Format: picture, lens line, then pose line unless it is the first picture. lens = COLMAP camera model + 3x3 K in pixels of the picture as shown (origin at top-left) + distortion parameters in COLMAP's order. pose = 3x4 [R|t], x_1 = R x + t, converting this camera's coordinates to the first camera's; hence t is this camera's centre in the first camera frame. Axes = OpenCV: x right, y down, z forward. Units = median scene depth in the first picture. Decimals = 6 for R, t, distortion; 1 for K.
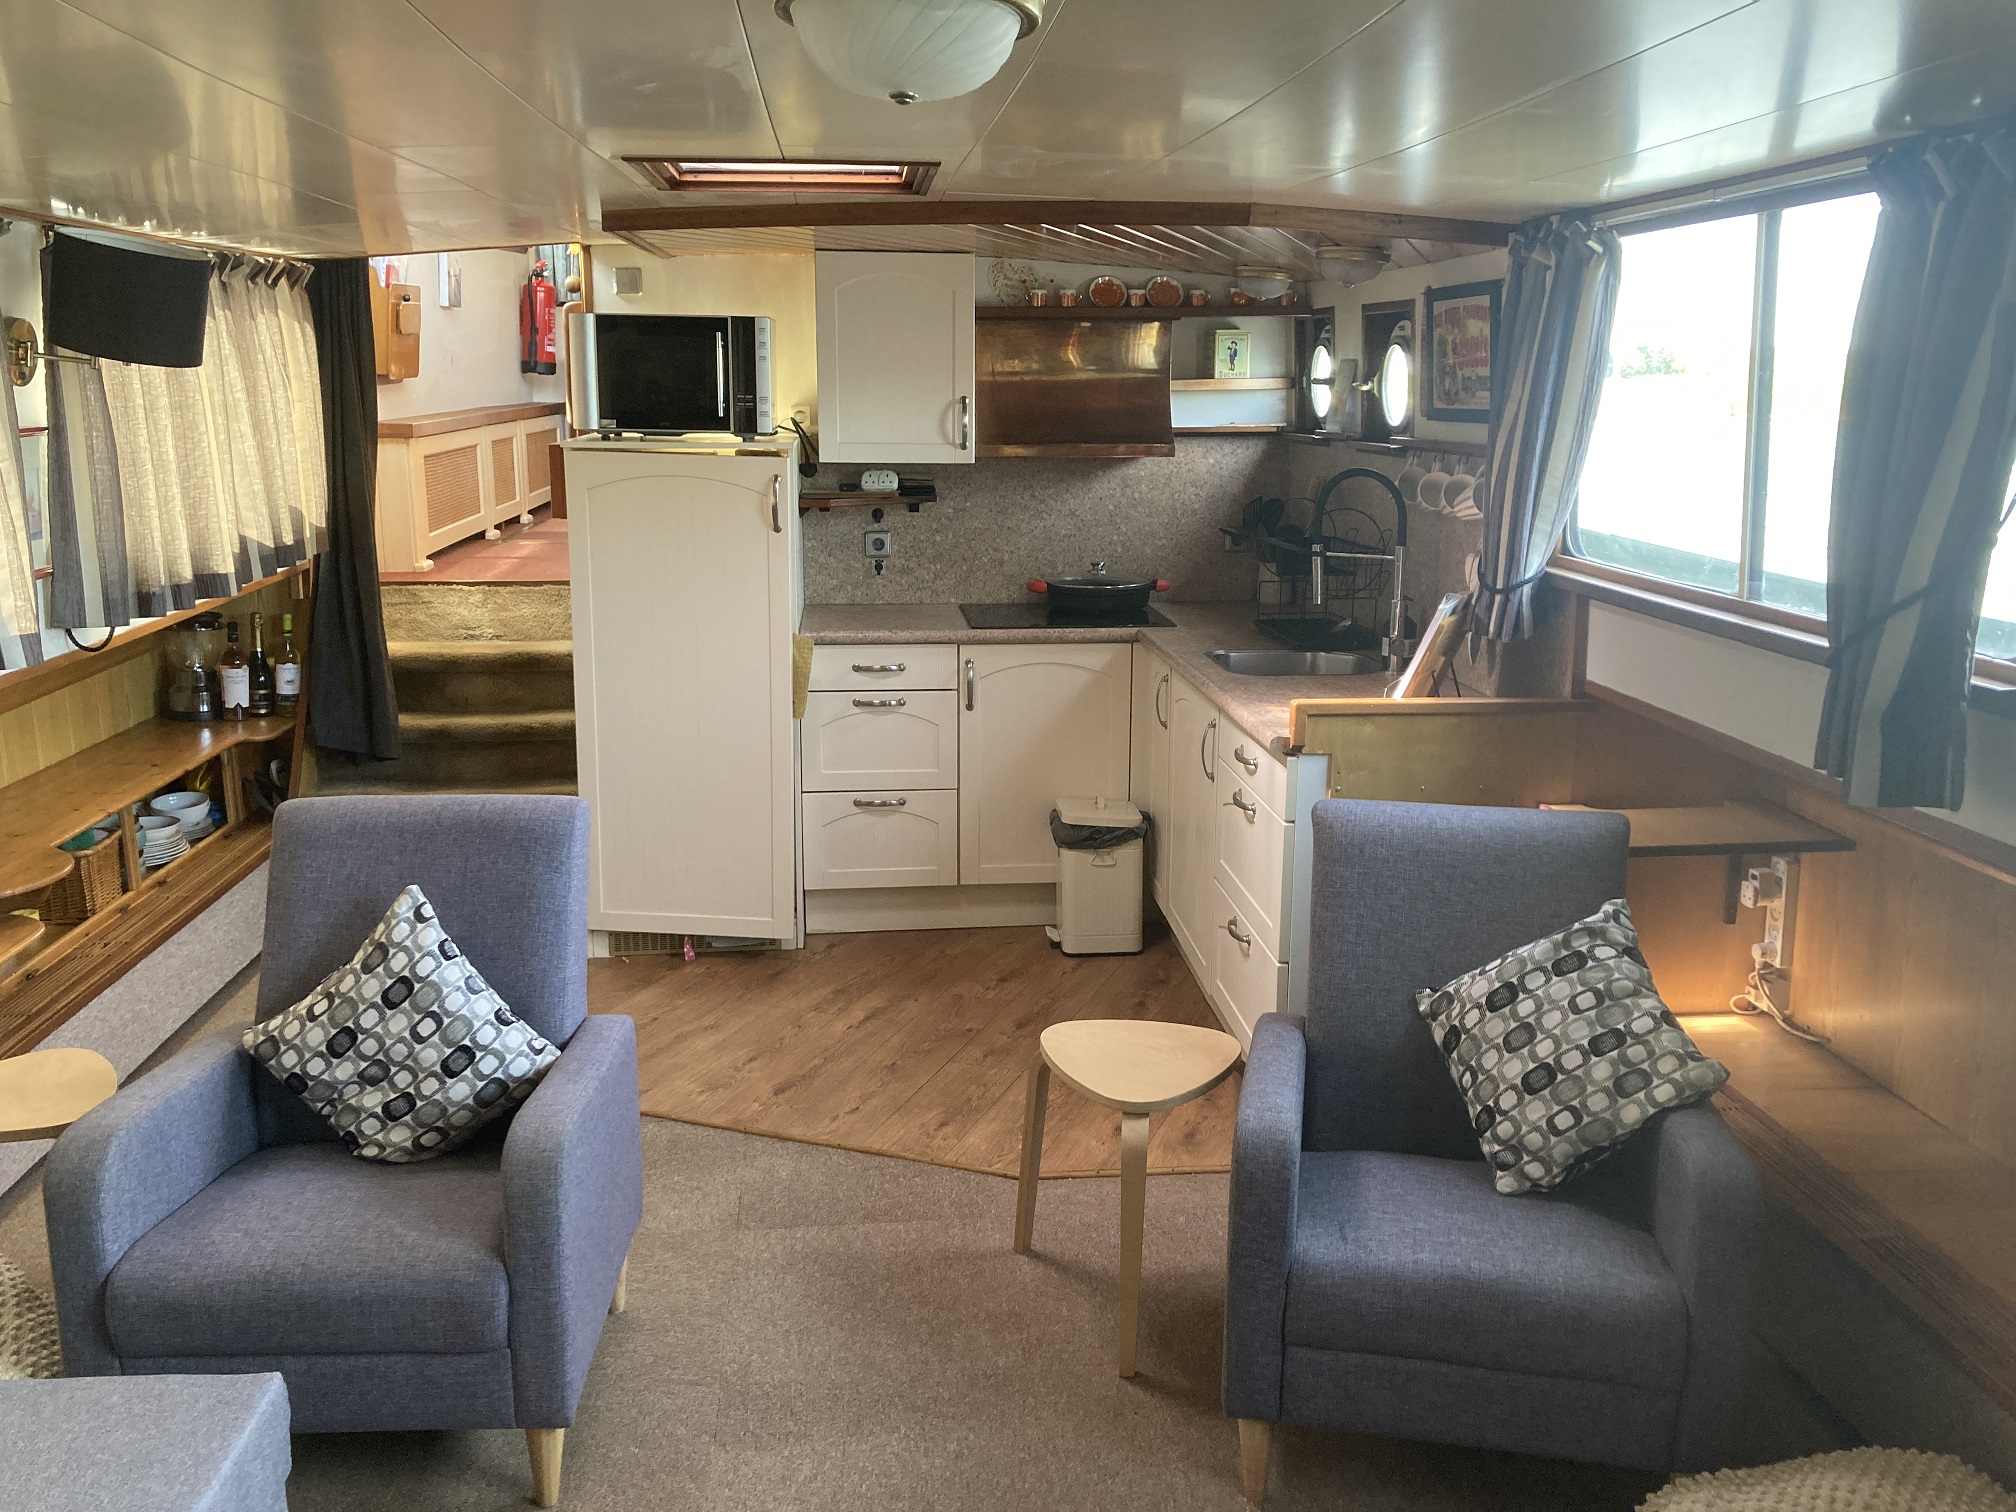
lens RADIAL K [[1650.0, 0, 998.1], [0, 1650.0, 744.6], [0, 0, 1]] dist [0.006598, 0.000443]
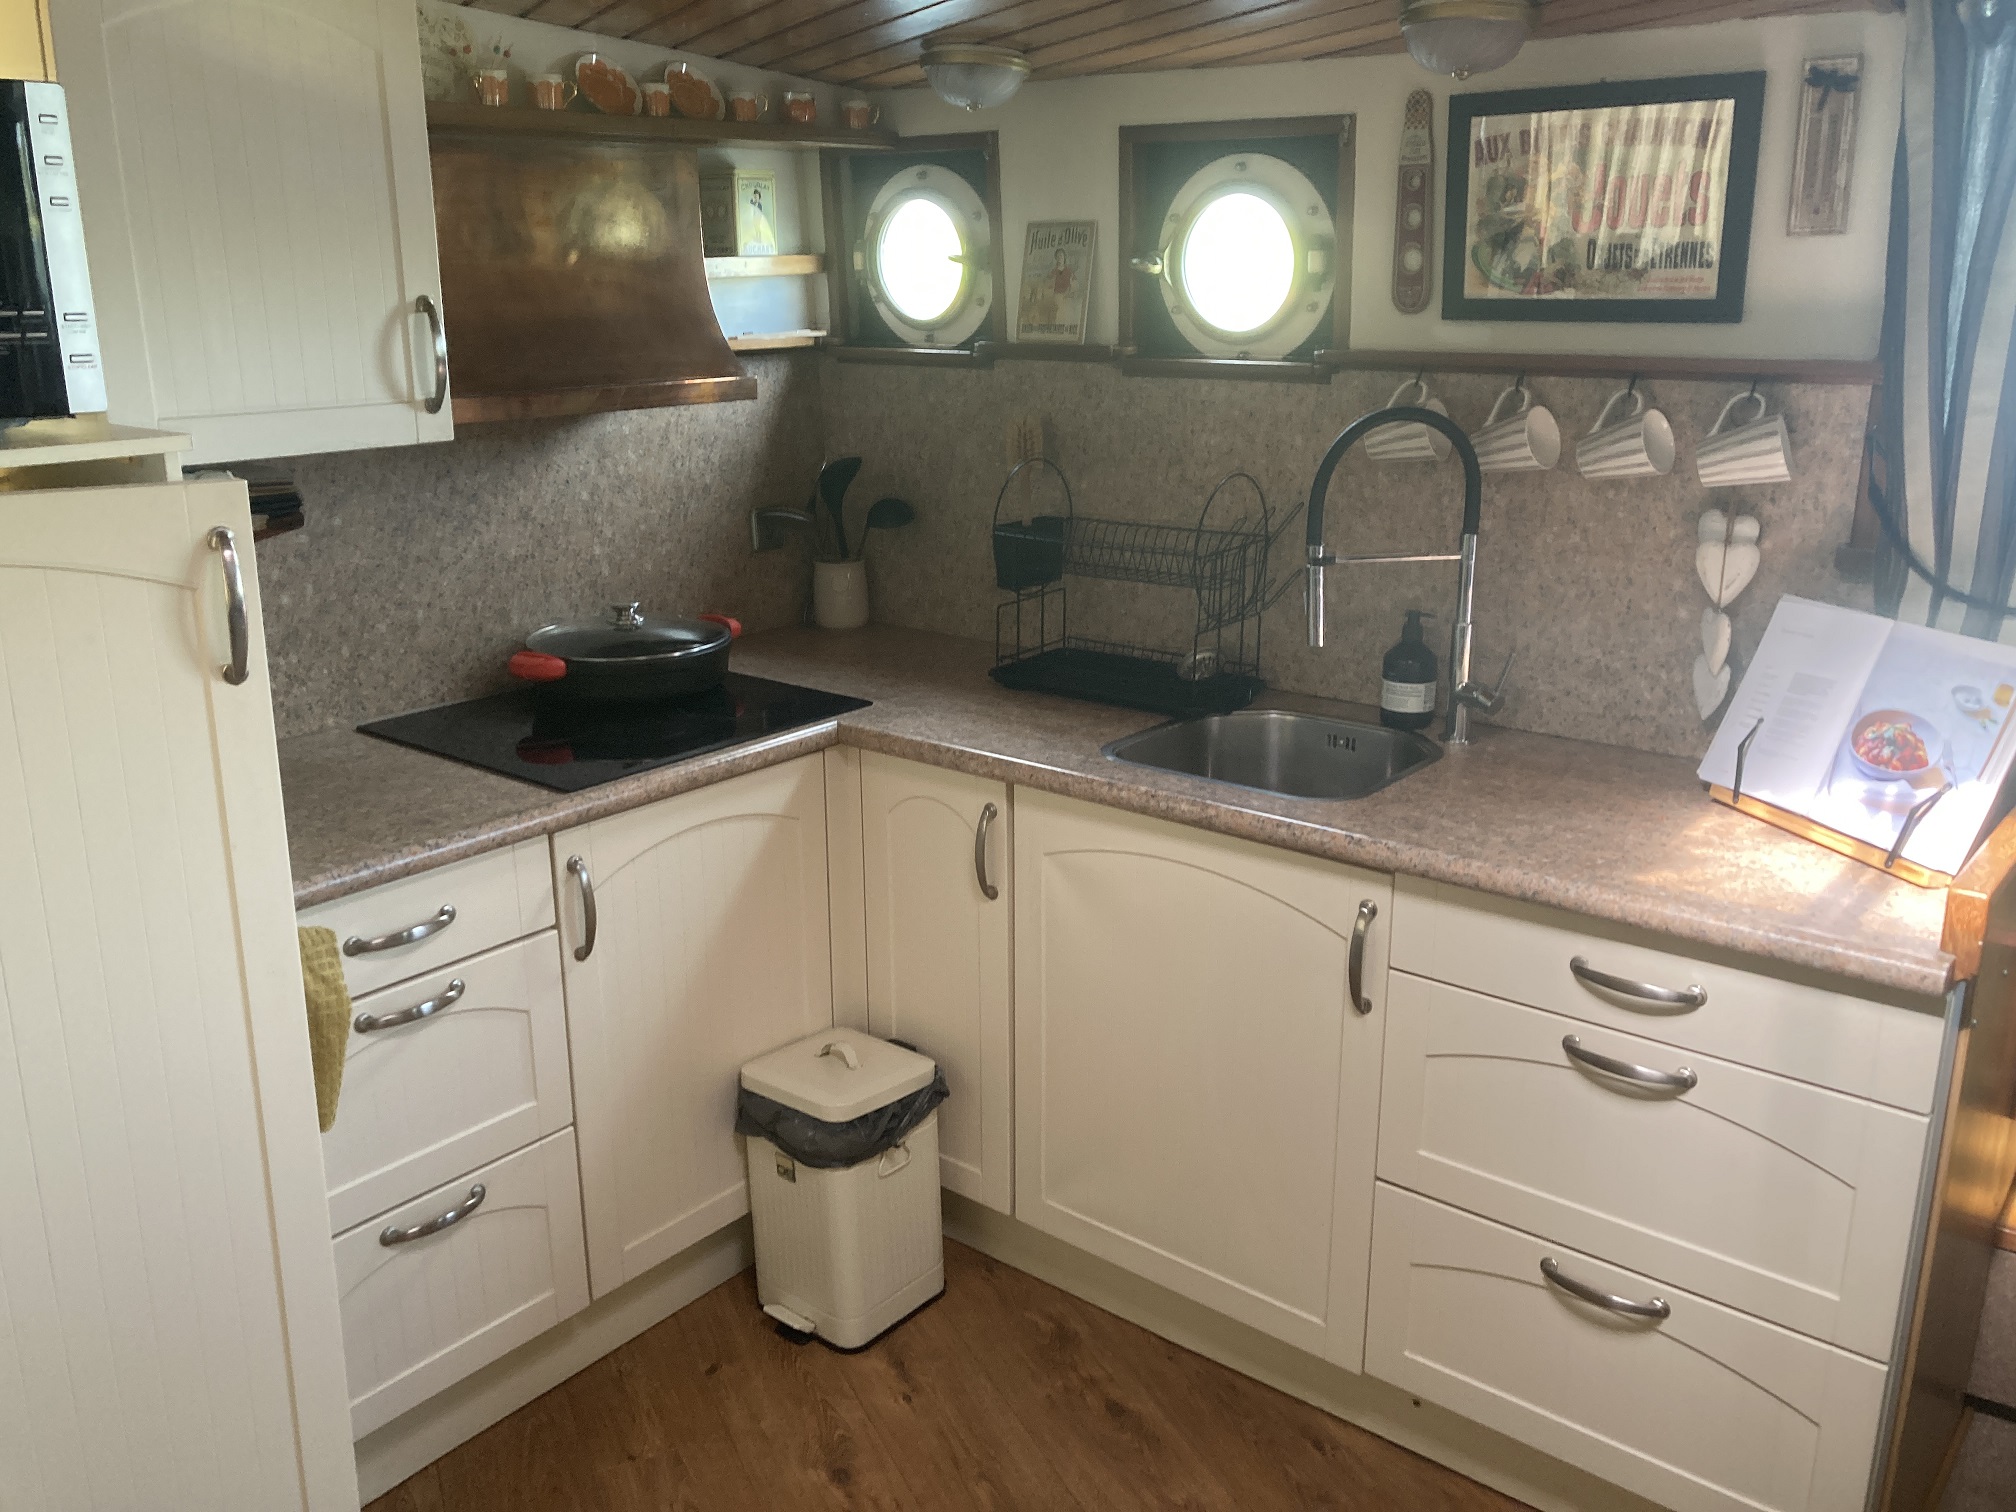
lens RADIAL K [[1650.0, 0, 976.1], [0, 1650.0, 712.3], [0, 0, 1]] dist [0.006598, 0.000443]
pose [[0.698045, -0.194090, 0.689248, -0.245658], [0.161134, 0.980453, 0.112902, -0.122495], [-0.697689, 0.032250, 0.715675, 0.559312]]
